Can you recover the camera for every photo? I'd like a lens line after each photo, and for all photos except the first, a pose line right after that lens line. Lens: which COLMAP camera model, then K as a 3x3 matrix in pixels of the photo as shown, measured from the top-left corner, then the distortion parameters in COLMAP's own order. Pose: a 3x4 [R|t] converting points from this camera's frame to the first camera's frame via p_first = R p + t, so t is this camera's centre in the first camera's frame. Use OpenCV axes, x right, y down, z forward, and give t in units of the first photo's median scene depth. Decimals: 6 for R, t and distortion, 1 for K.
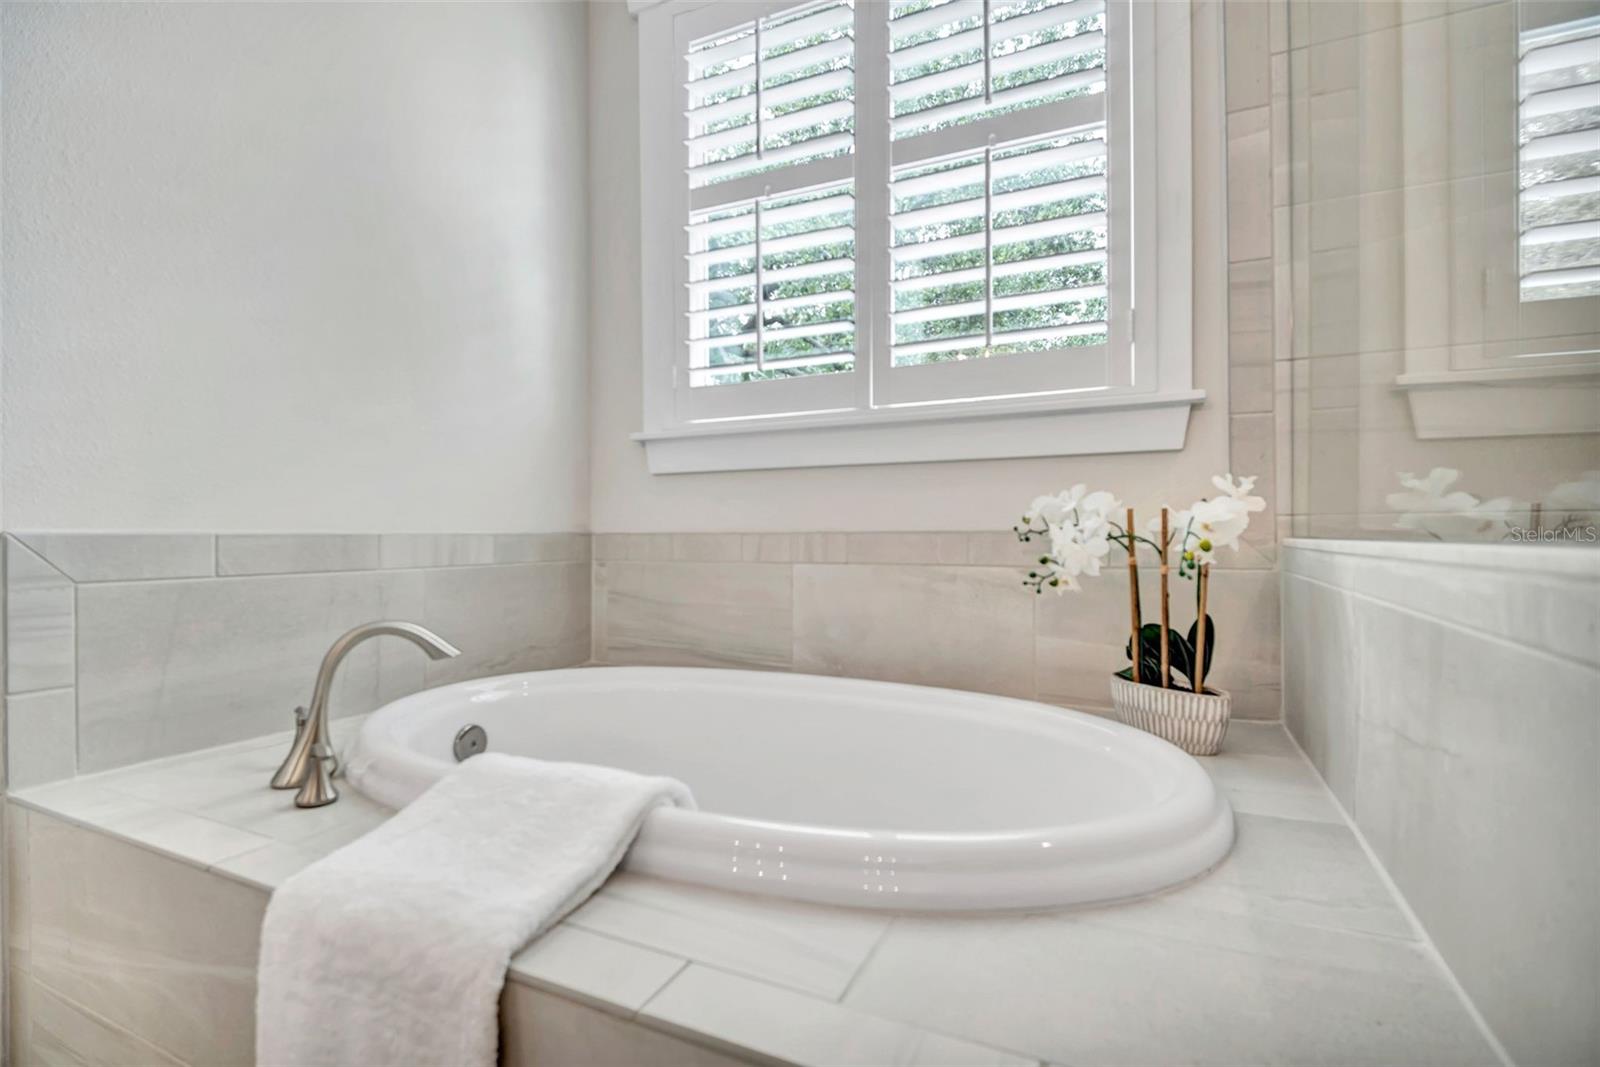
lens RADIAL K [[750.5, 0, 810.5], [0, 750.5, 537.3], [0, 0, 1]] dist [0.002419, -0.009357]
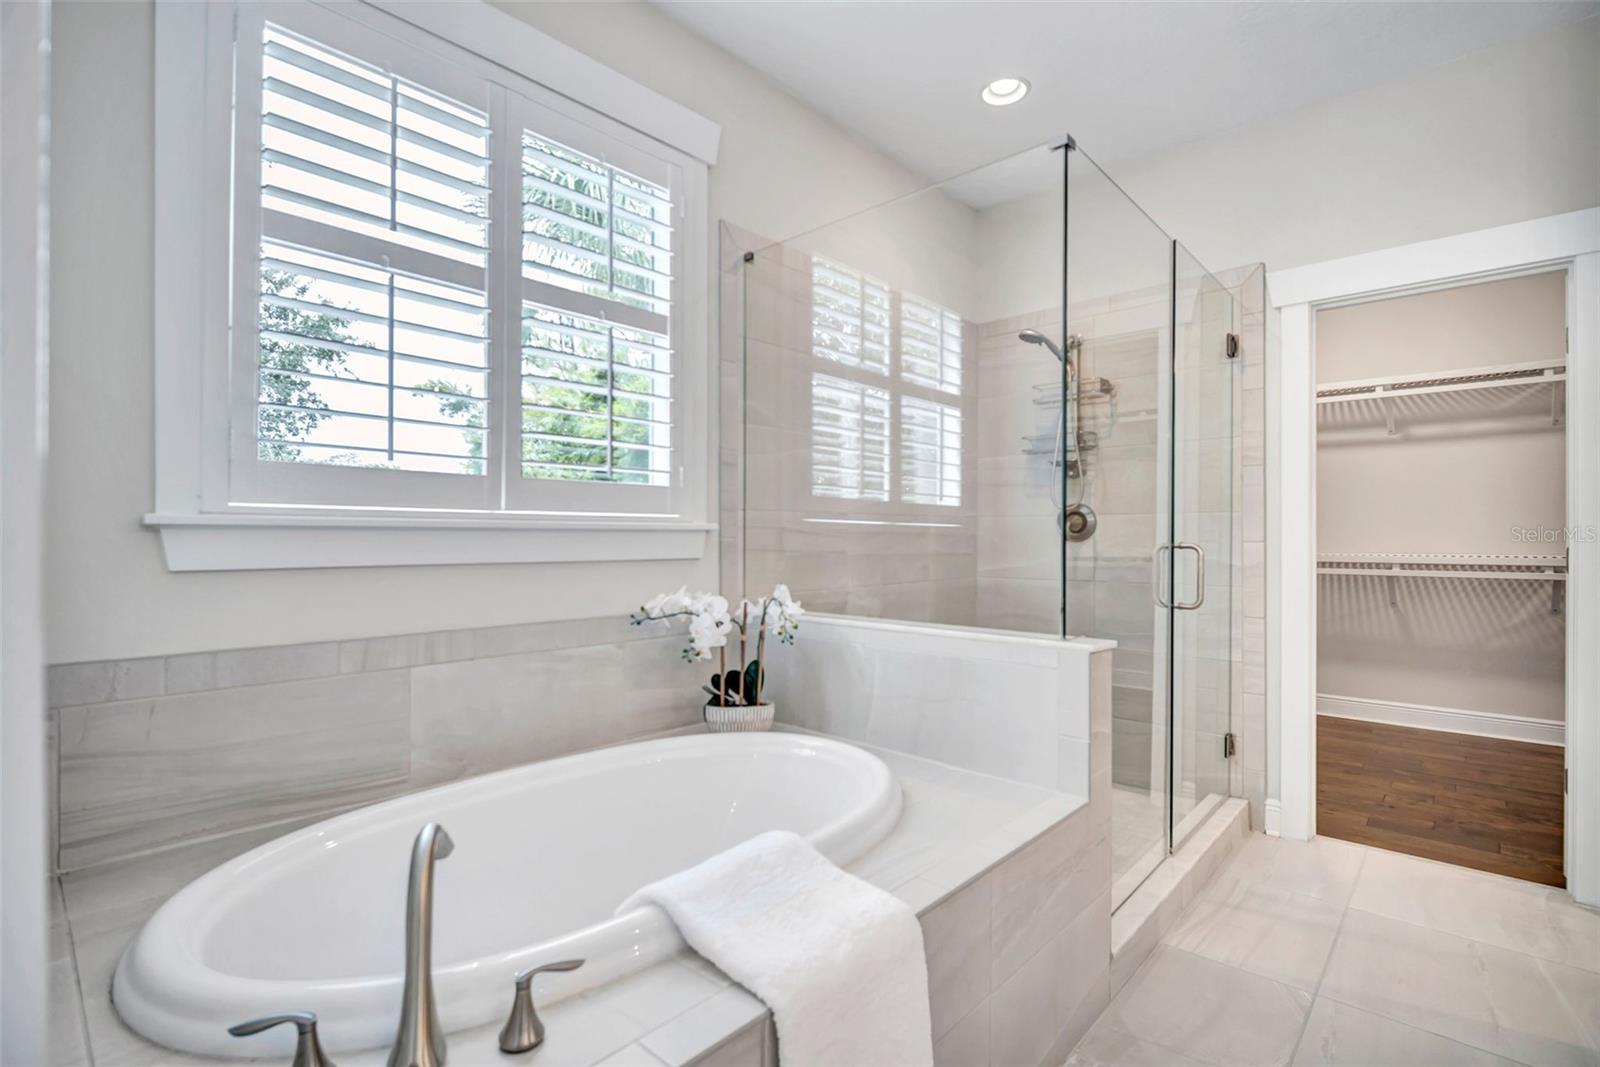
lens RADIAL K [[739.5, 0, 809.3], [0, 739.5, 537.5], [0, 0, 1]] dist [0.002983, -0.009072]
pose [[0.297541, -0.000737, 0.954709, -0.824078], [-0.000299, 1.000000, 0.000865, -0.140284], [-0.954709, -0.000543, 0.297541, 0.263829]]
